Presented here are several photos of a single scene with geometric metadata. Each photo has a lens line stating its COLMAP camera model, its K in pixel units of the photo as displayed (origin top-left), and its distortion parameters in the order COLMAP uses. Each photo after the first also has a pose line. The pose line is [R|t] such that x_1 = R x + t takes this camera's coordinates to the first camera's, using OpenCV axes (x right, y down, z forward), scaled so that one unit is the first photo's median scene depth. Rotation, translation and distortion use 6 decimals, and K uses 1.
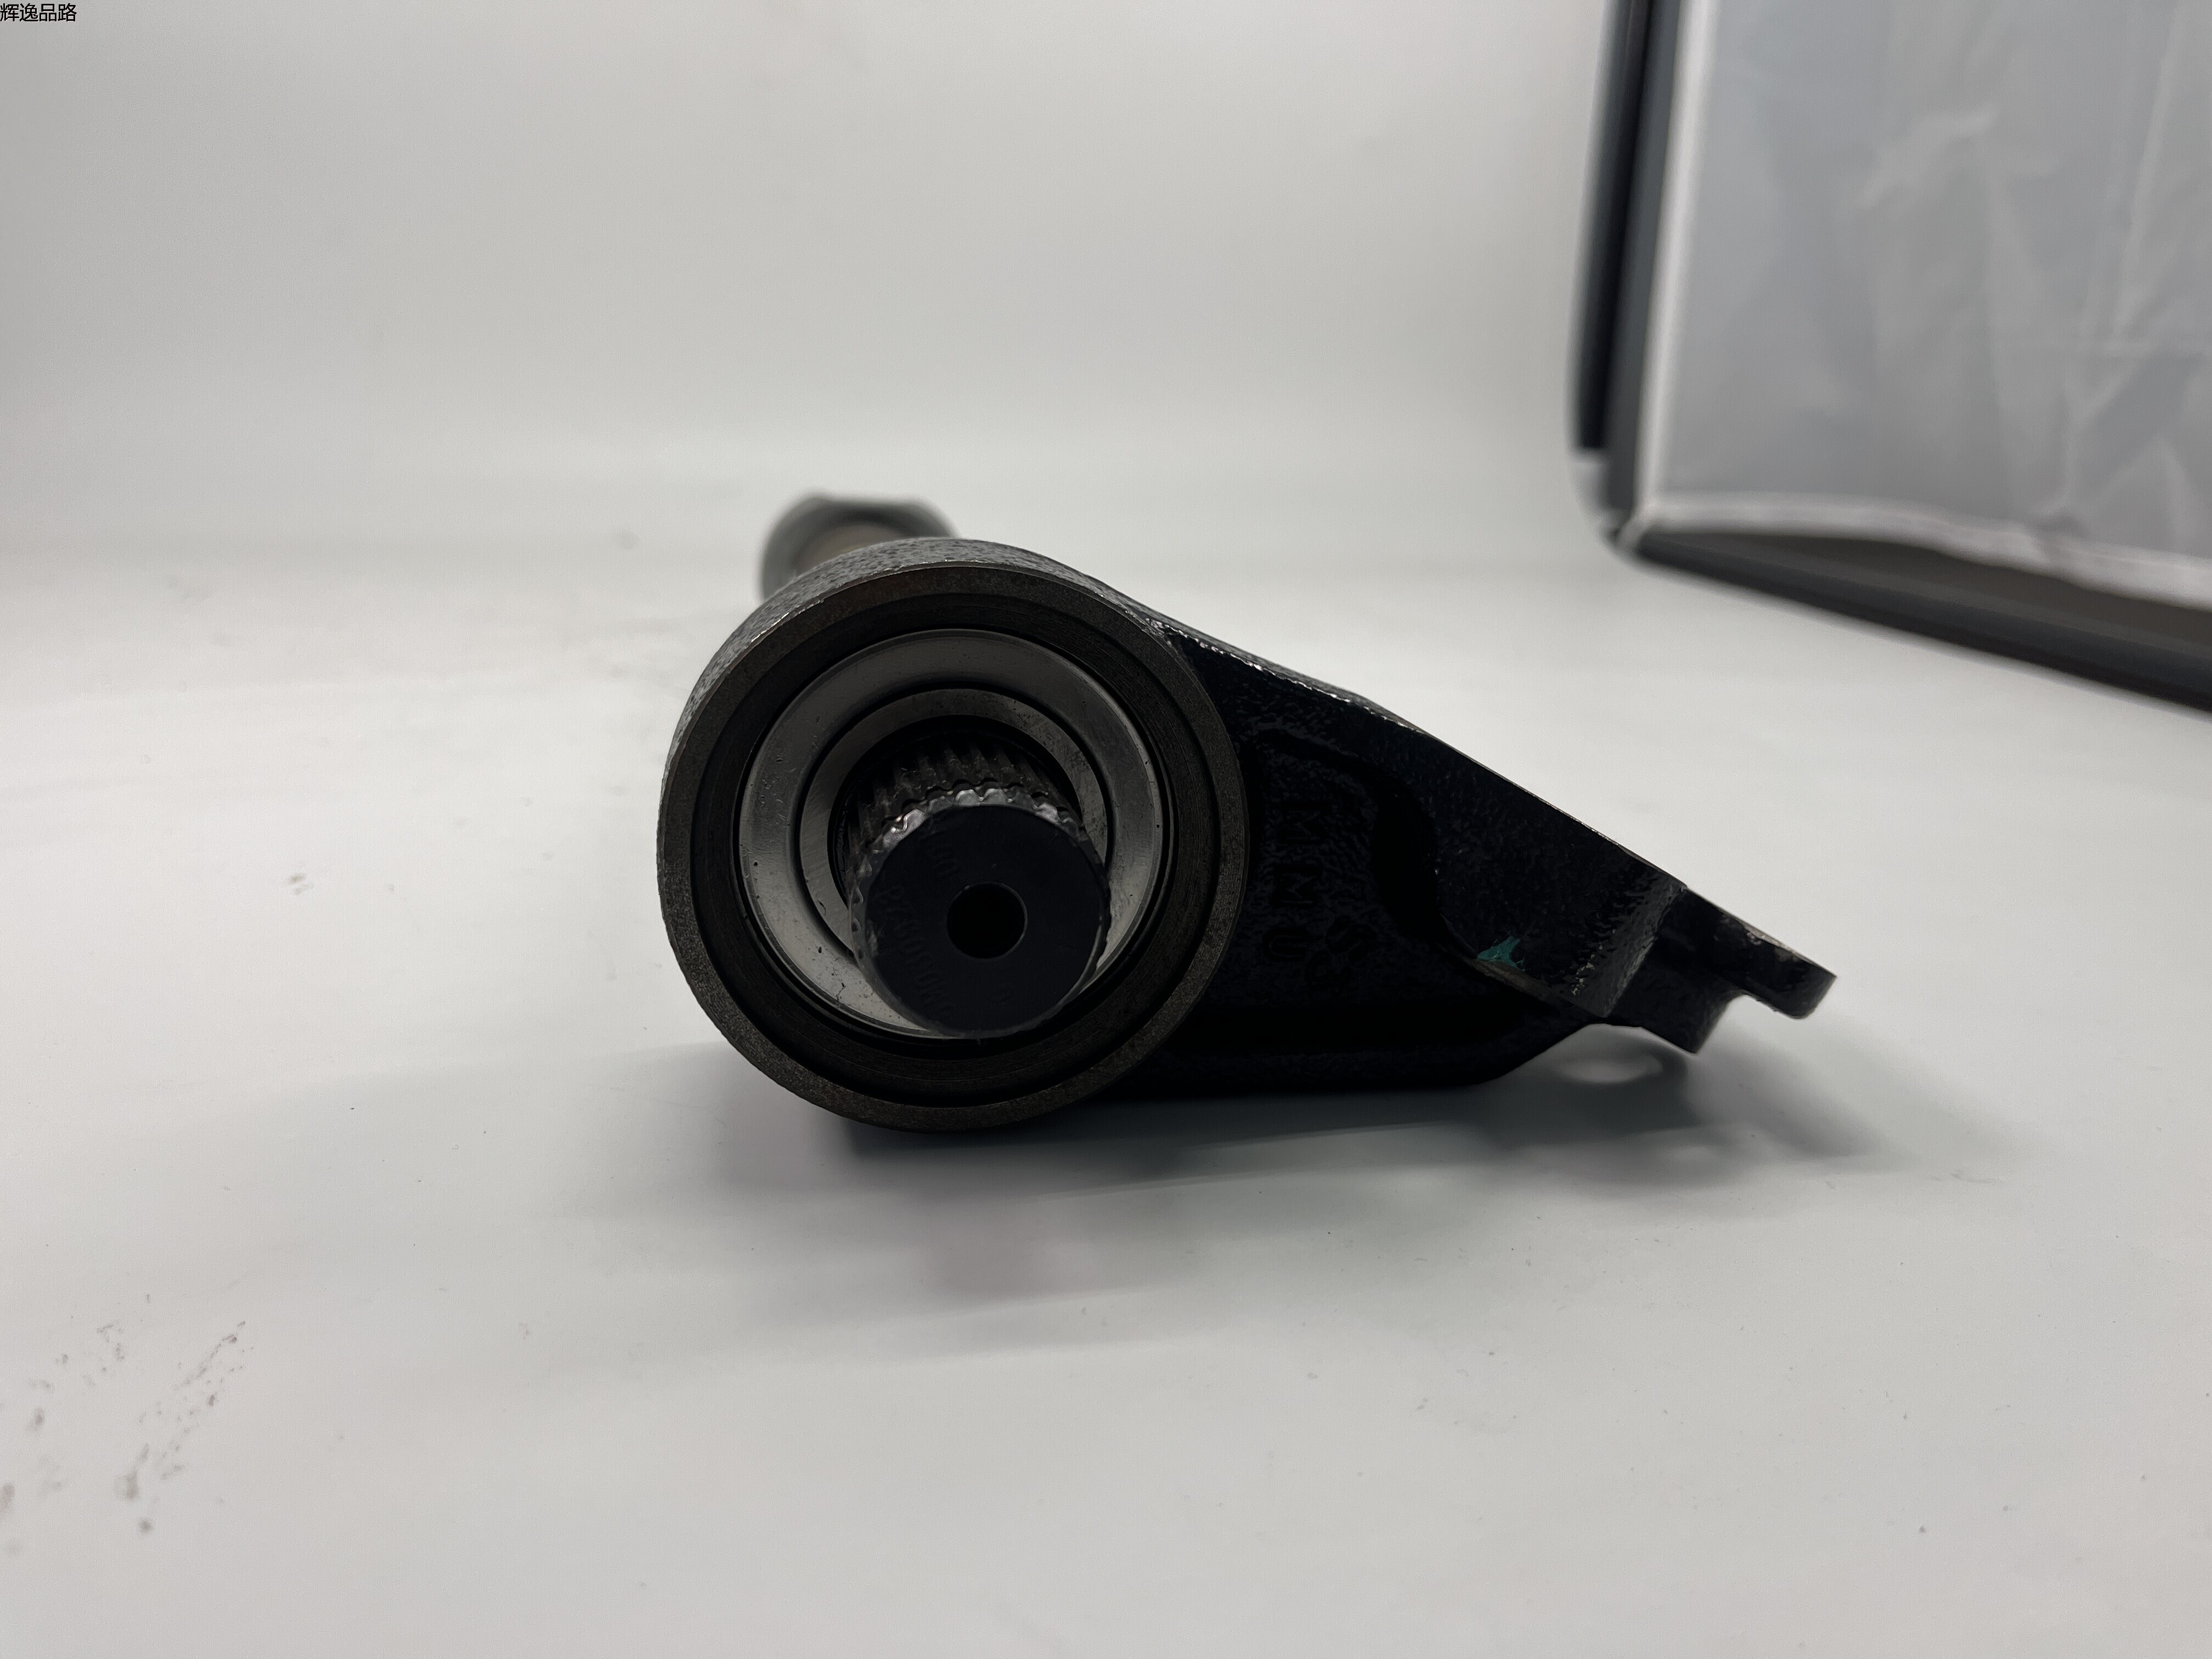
lens RADIAL K [[1692.5, 0, 1110.5], [0, 1692.5, 823.5], [0, 0, 1]] dist [0.010991, -0.030970]
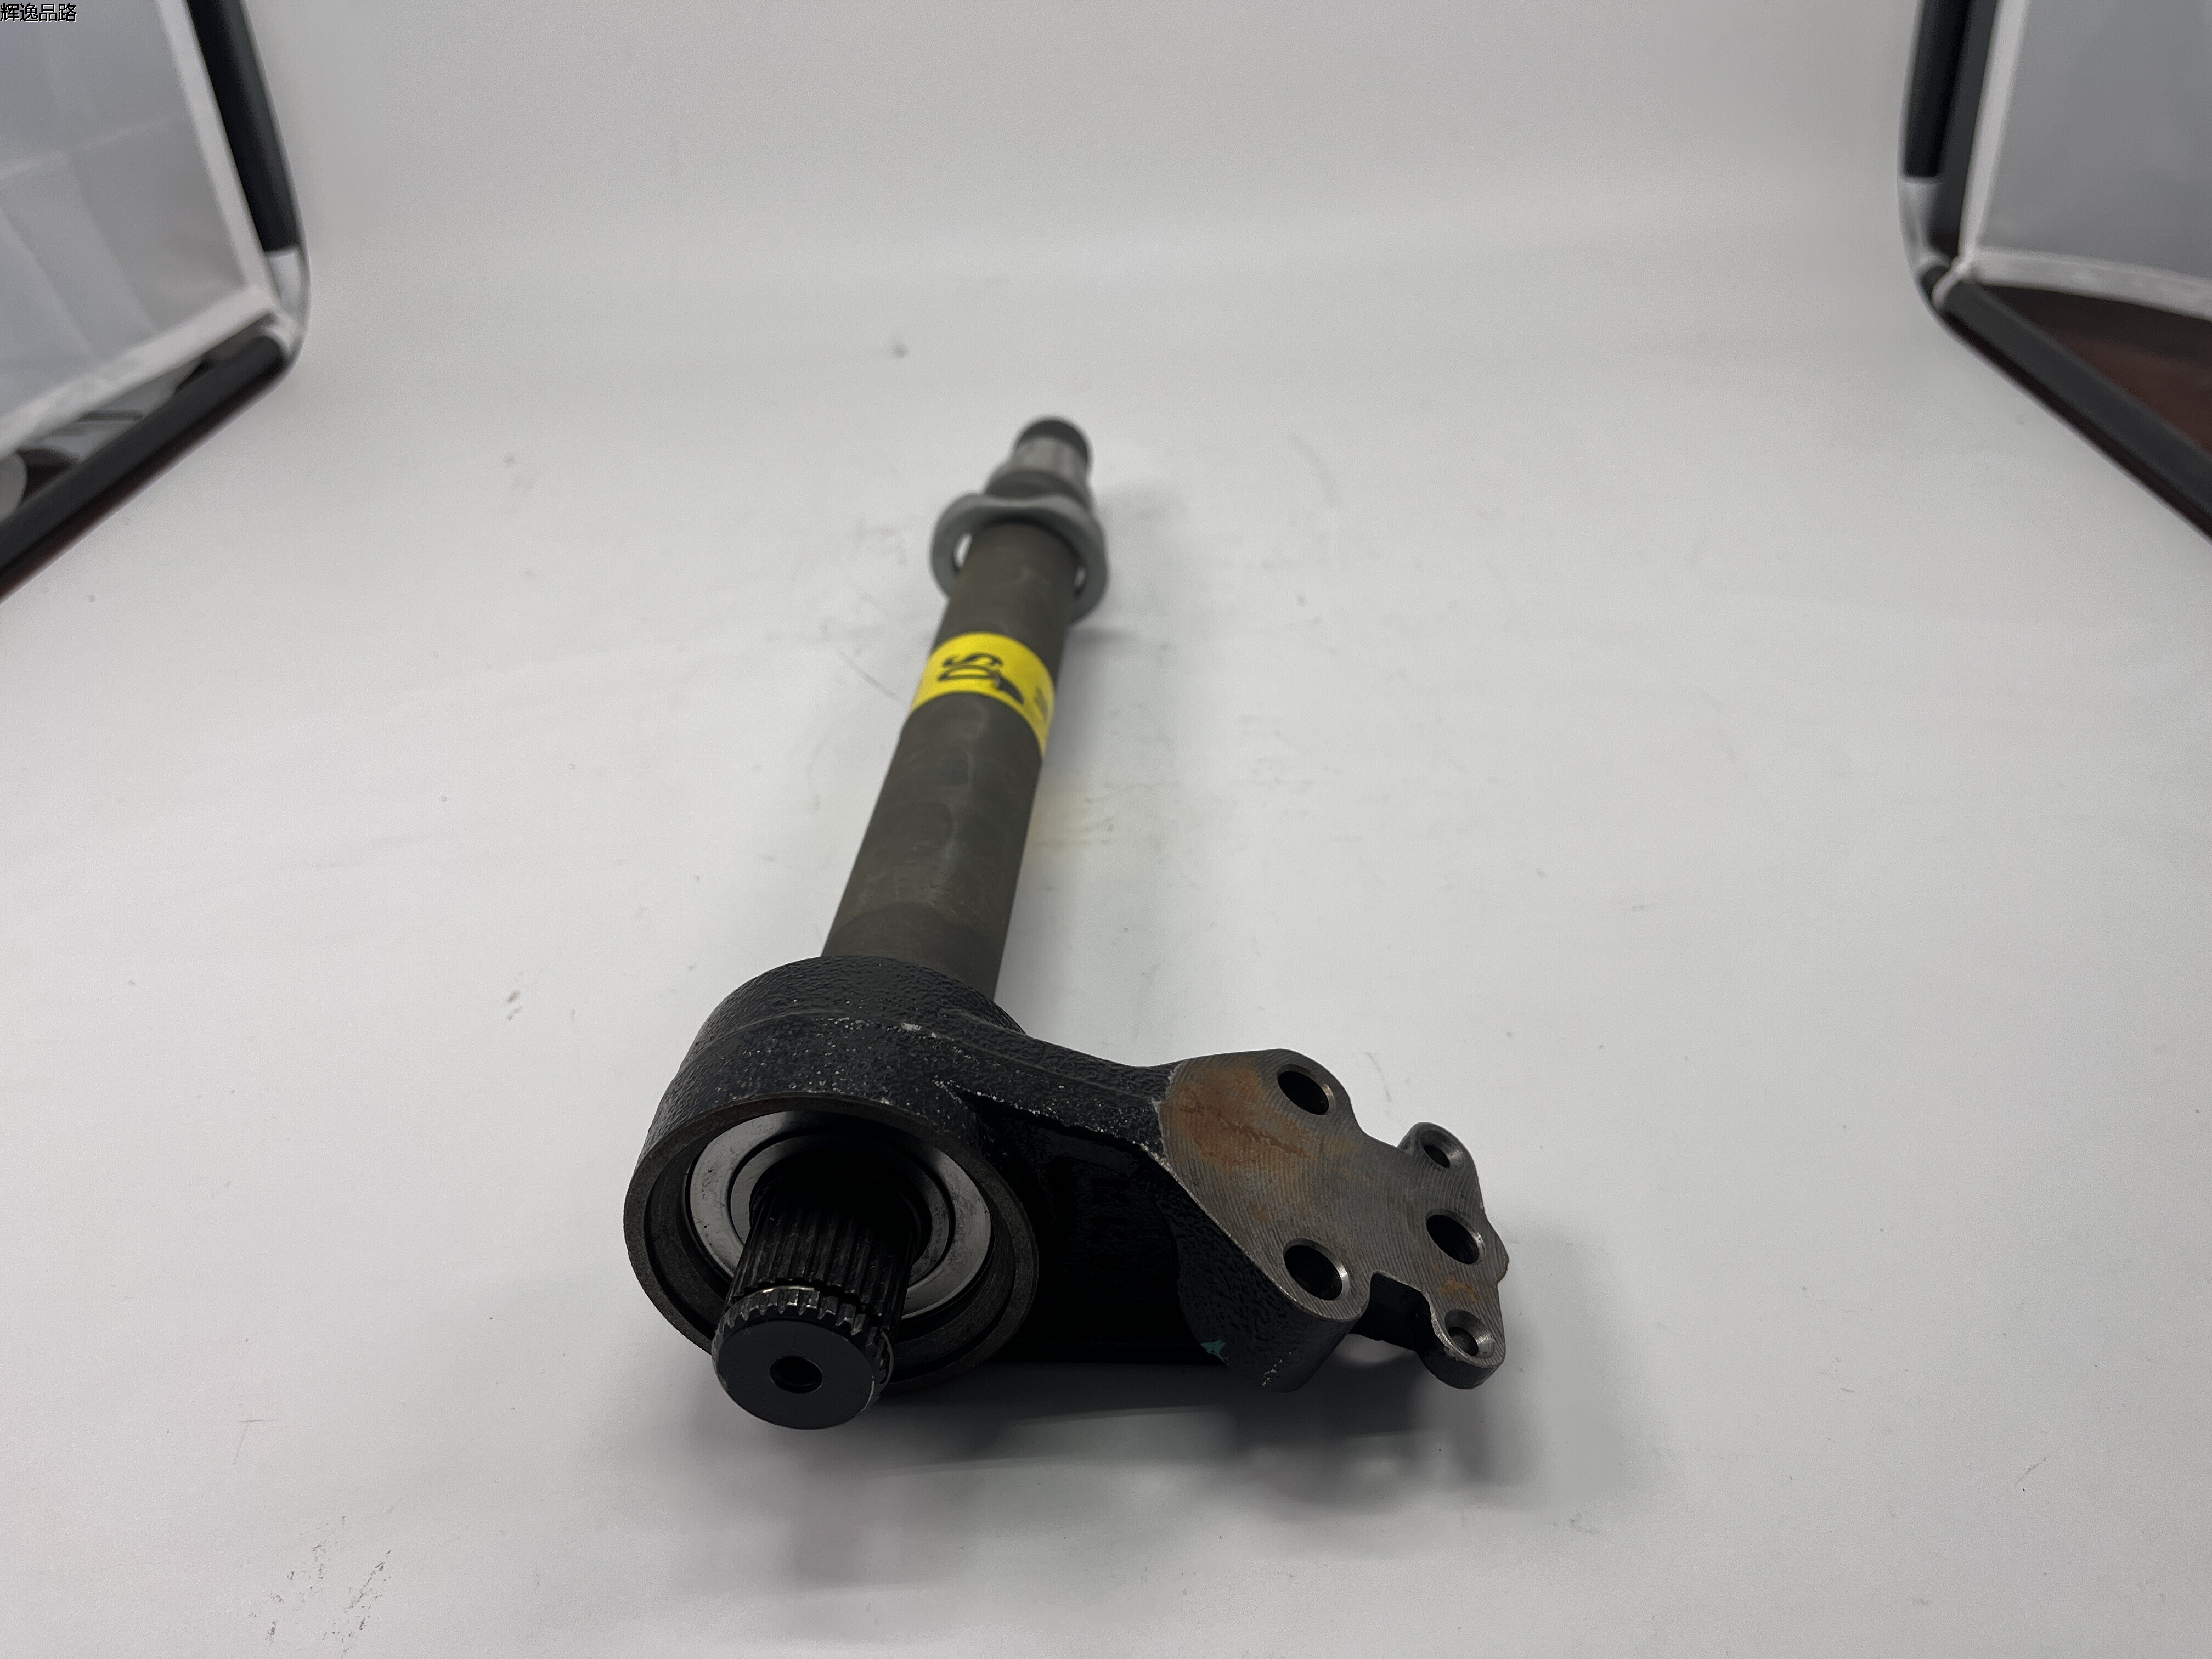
lens RADIAL K [[1692.5, 0, 1105.5], [0, 1692.5, 830.9], [0, 0, 1]] dist [0.010991, -0.030970]
pose [[0.969681, 0.054221, -0.238283, 0.134316], [0.018434, 0.956066, 0.292571, -0.215142], [0.243678, -0.288093, 0.926080, -0.045603]]
